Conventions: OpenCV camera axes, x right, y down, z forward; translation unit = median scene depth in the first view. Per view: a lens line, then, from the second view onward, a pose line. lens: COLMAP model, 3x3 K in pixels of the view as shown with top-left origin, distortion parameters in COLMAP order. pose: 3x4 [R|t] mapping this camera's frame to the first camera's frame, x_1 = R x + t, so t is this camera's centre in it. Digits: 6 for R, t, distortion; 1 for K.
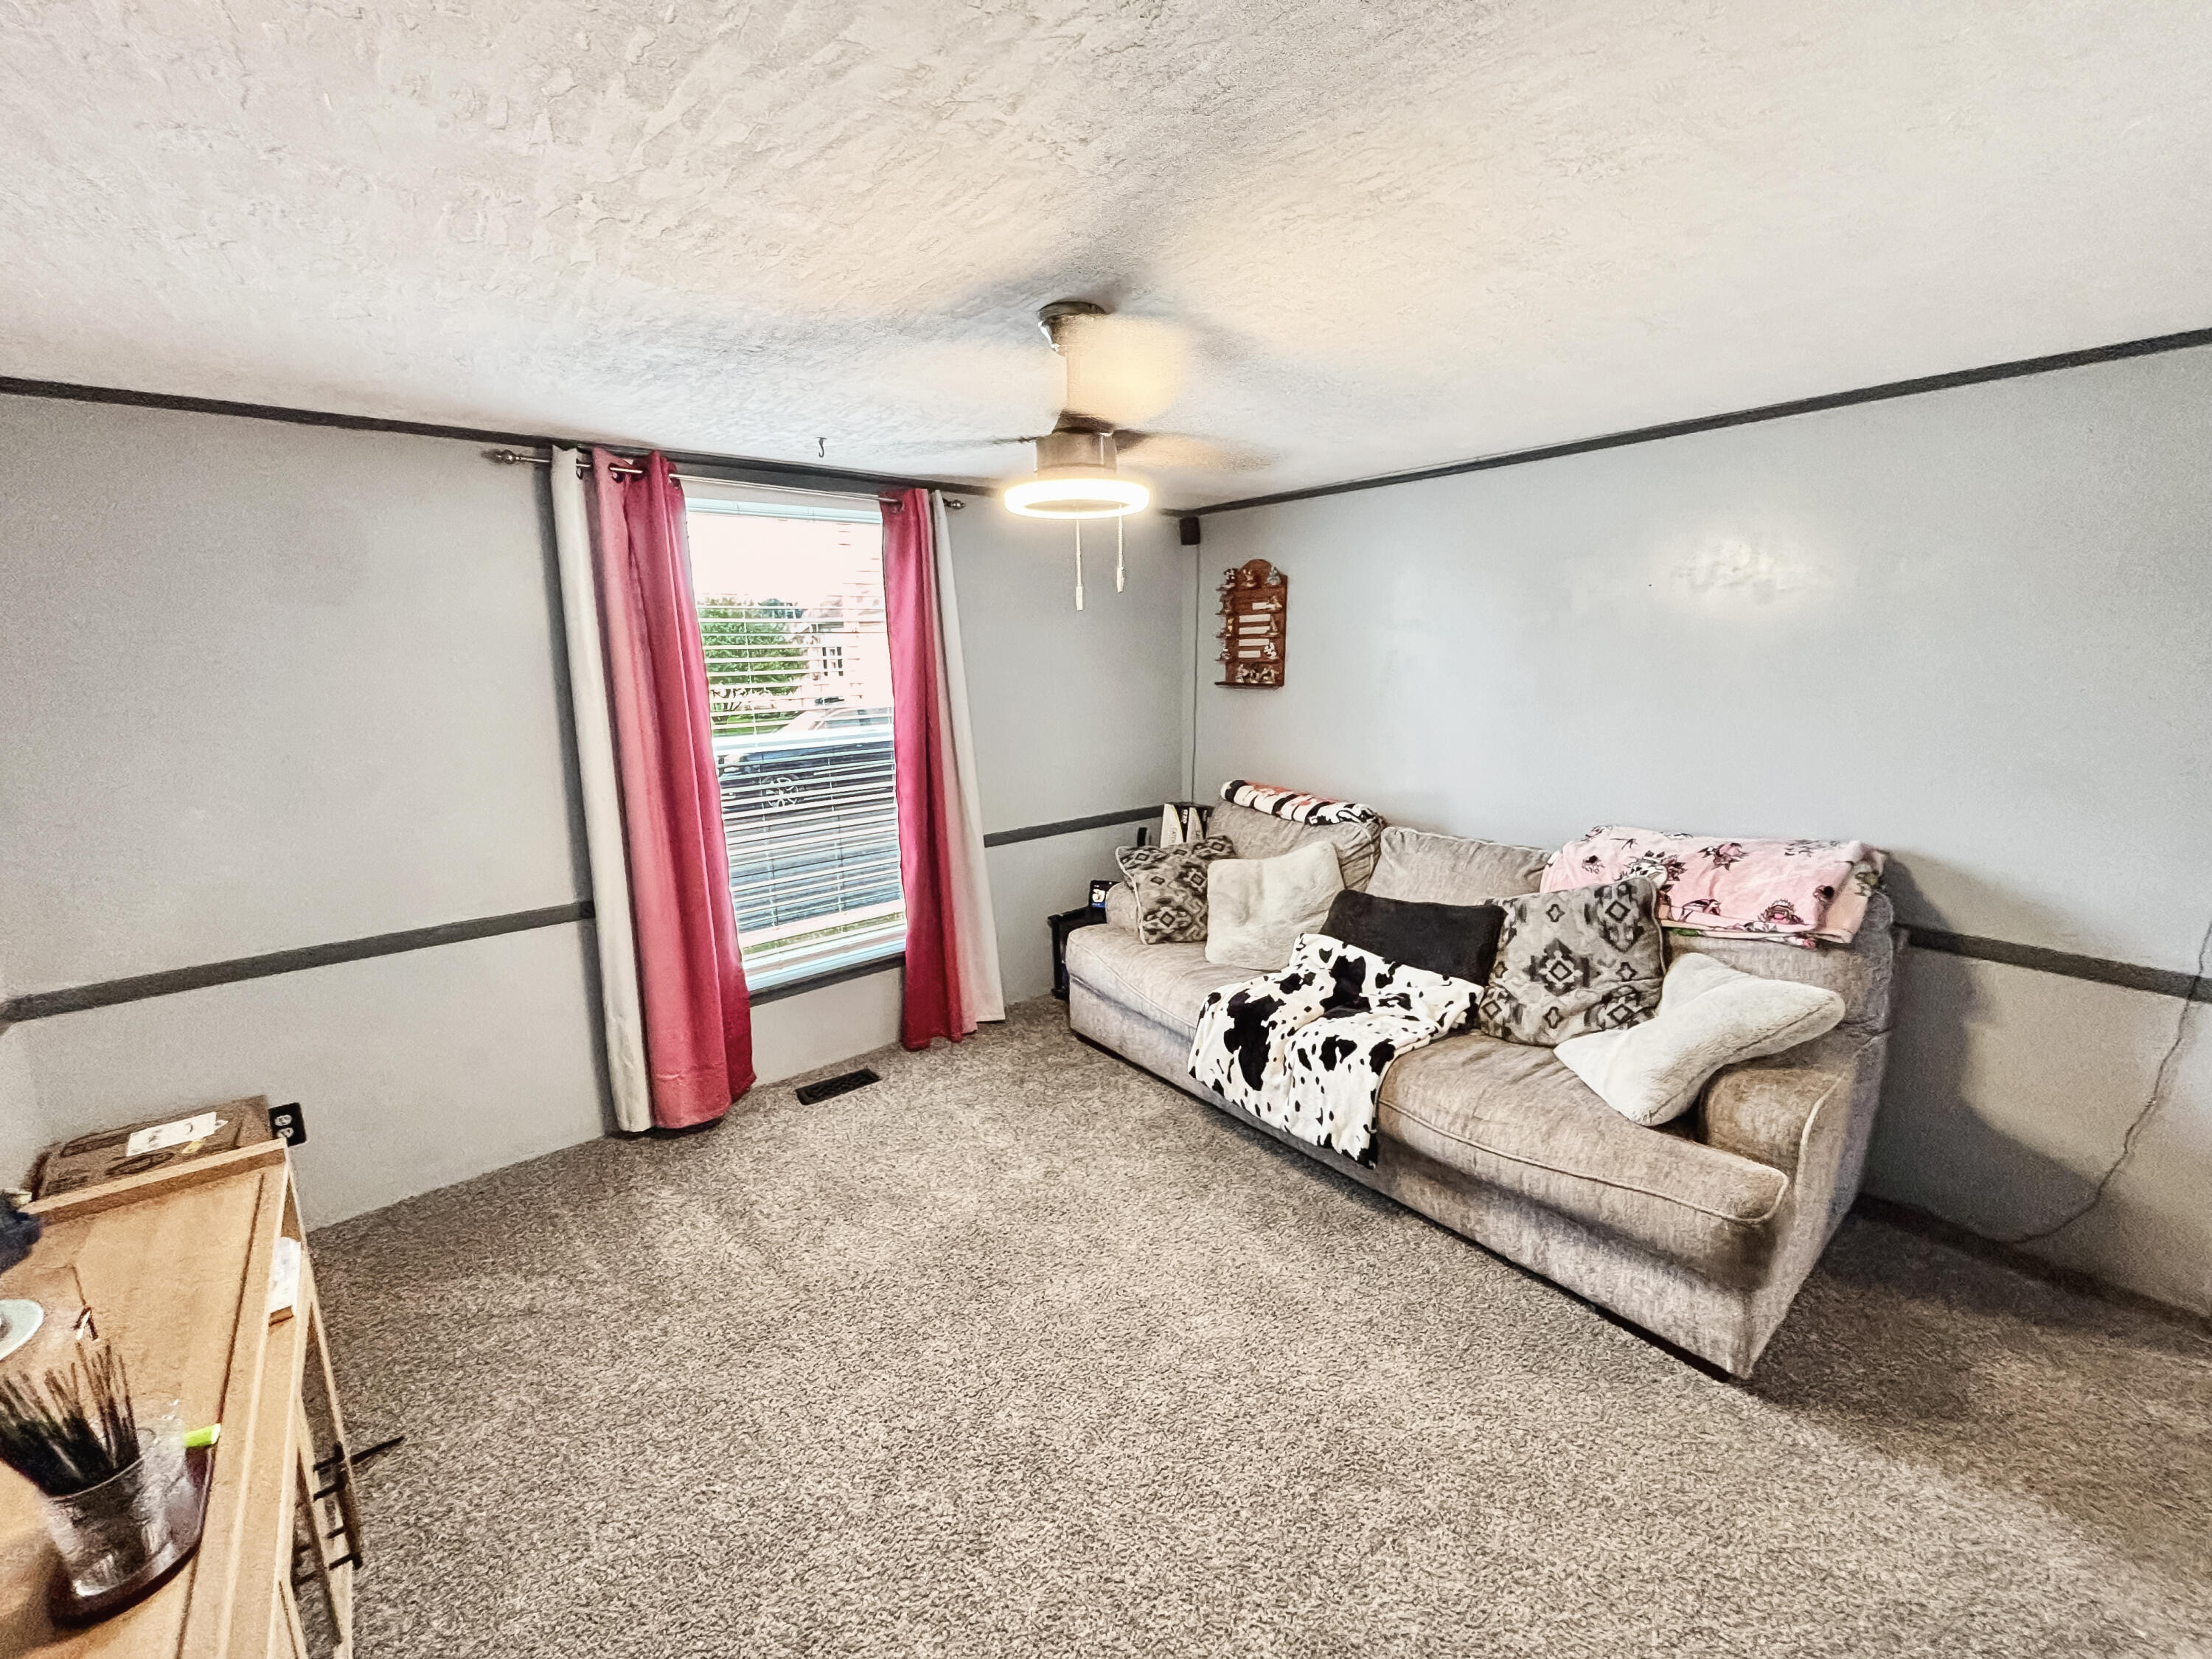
lens RADIAL K [[891.4, 0, 1117.4], [0, 891.4, 834.2], [0, 0, 1]] dist [-0.002972, 0.001003]
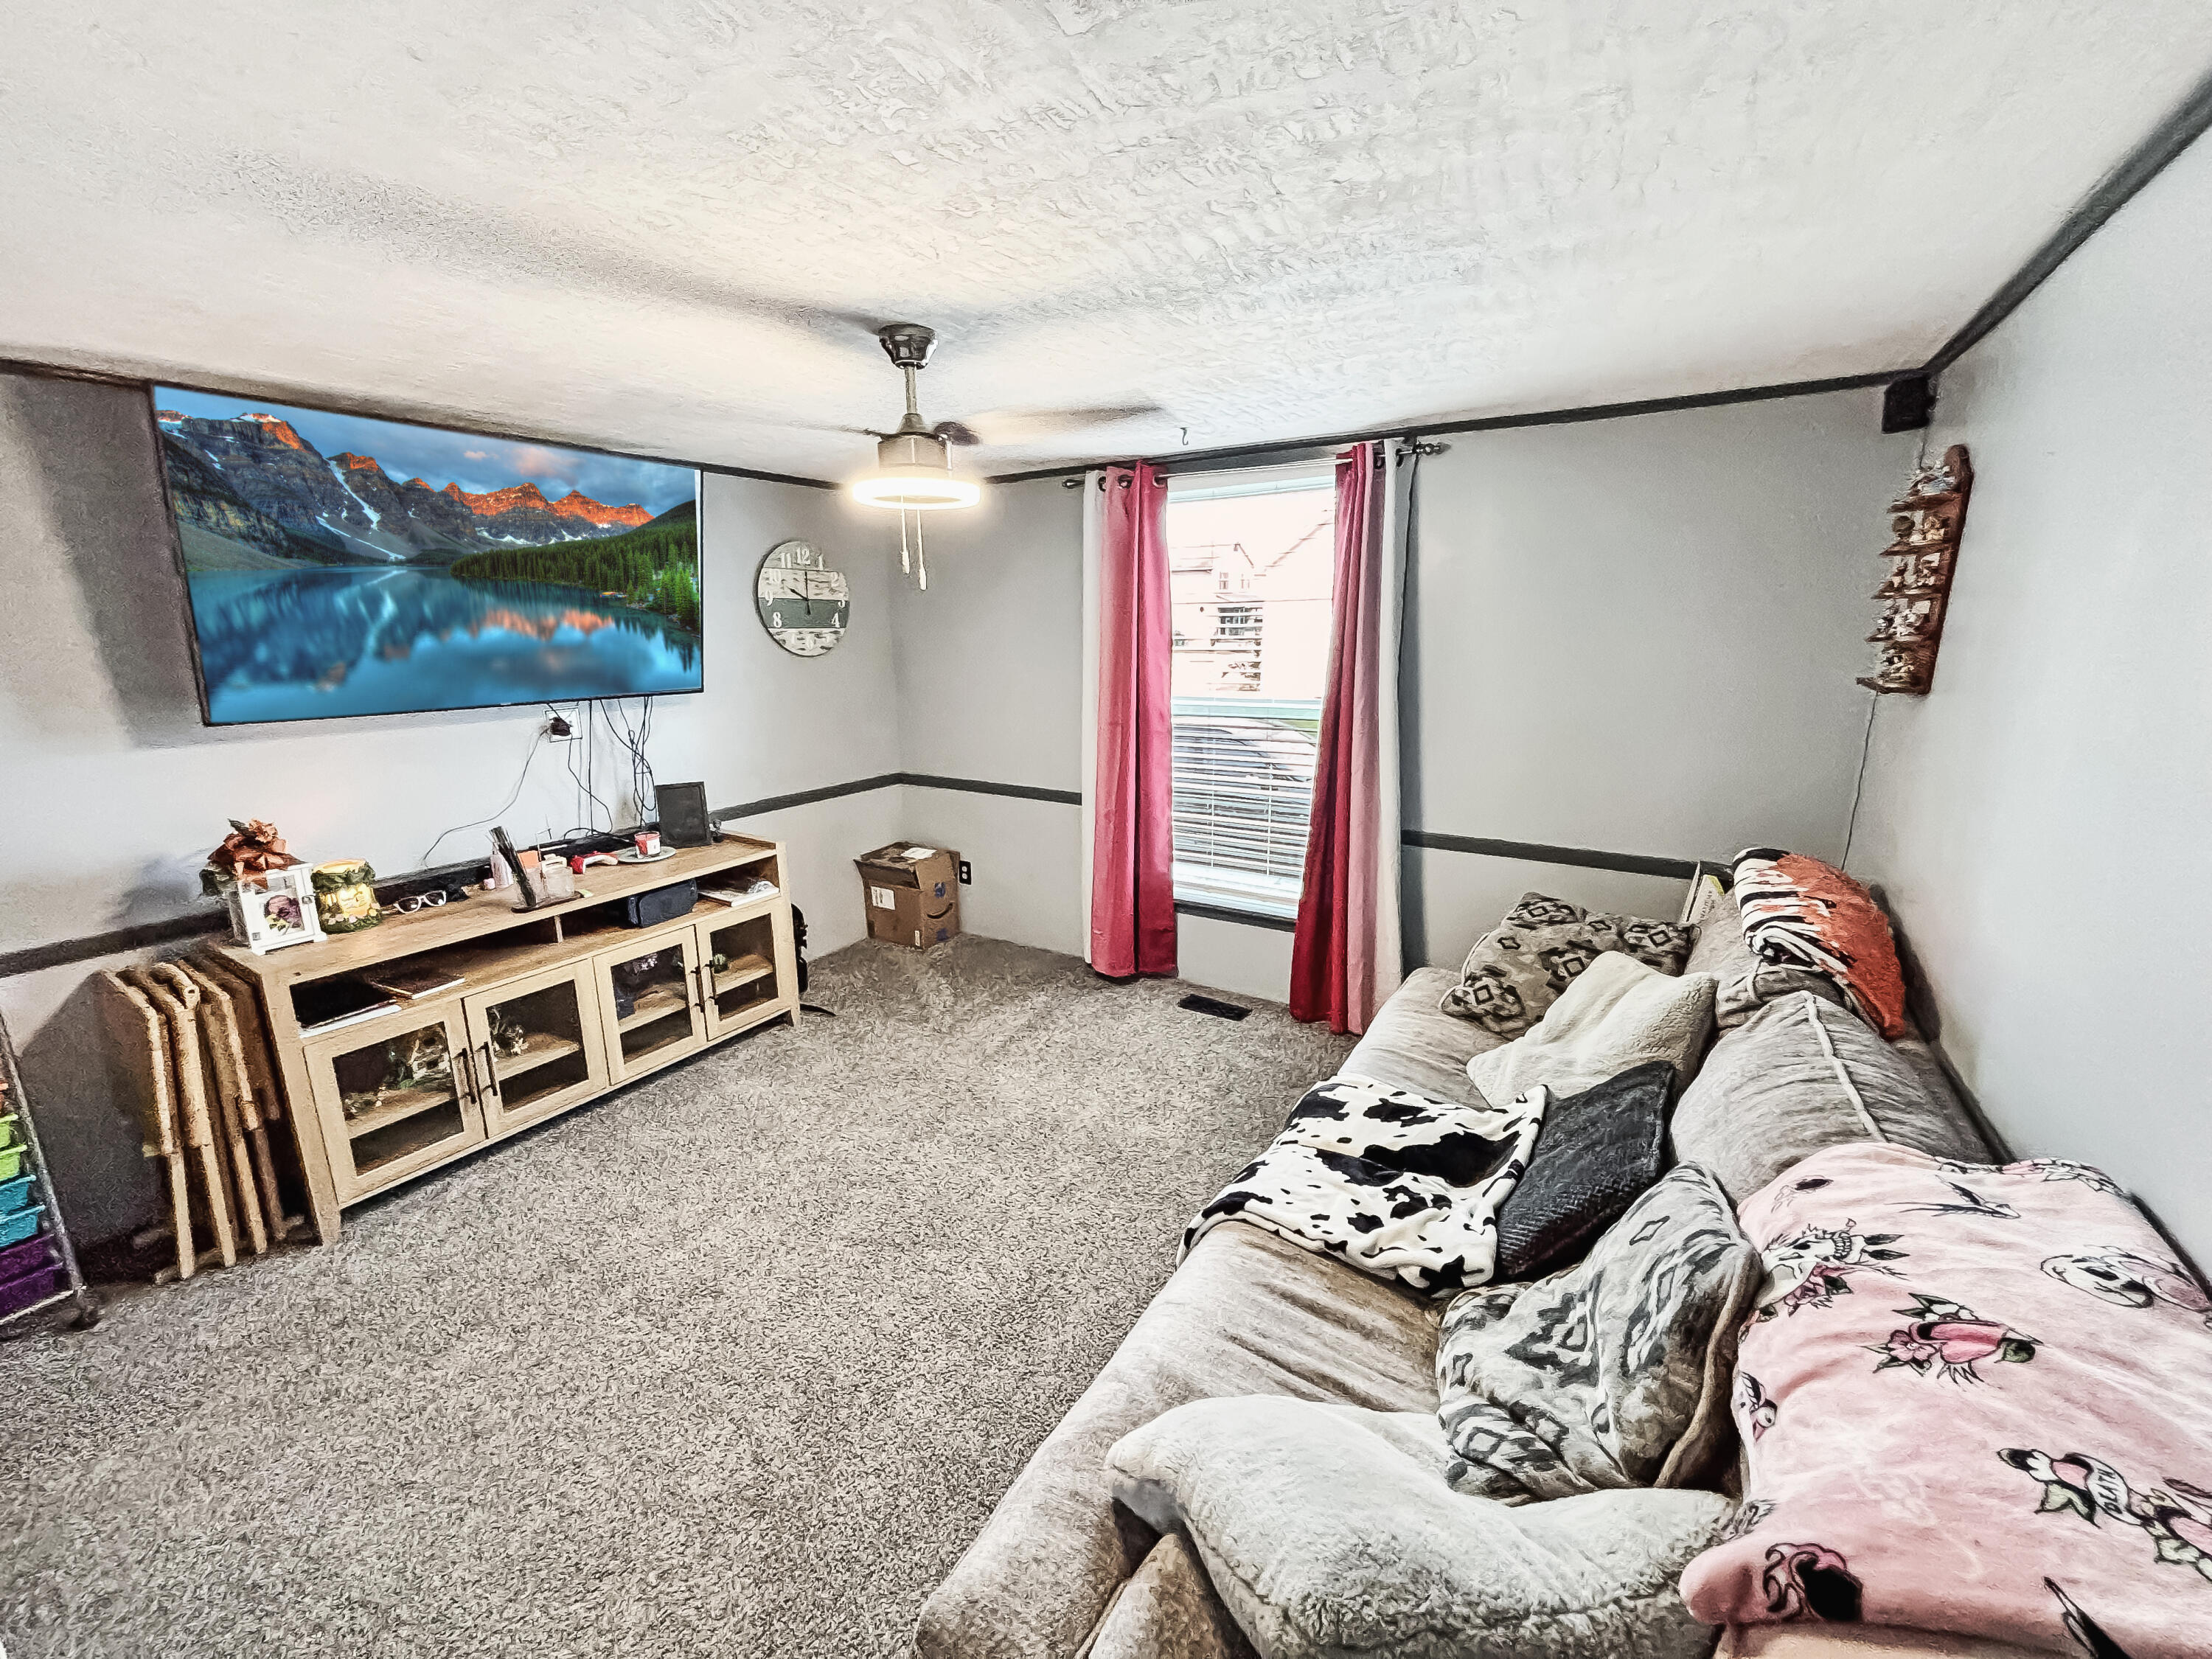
lens RADIAL K [[891.4, 0, 1100.5], [0, 891.4, 830.9], [0, 0, 1]] dist [-0.002972, 0.001003]
pose [[0.313697, 0.241238, -0.918367, 0.706404], [-0.199747, 0.962311, 0.184552, -0.126025], [0.928275, 0.125548, 0.350061, 0.511997]]
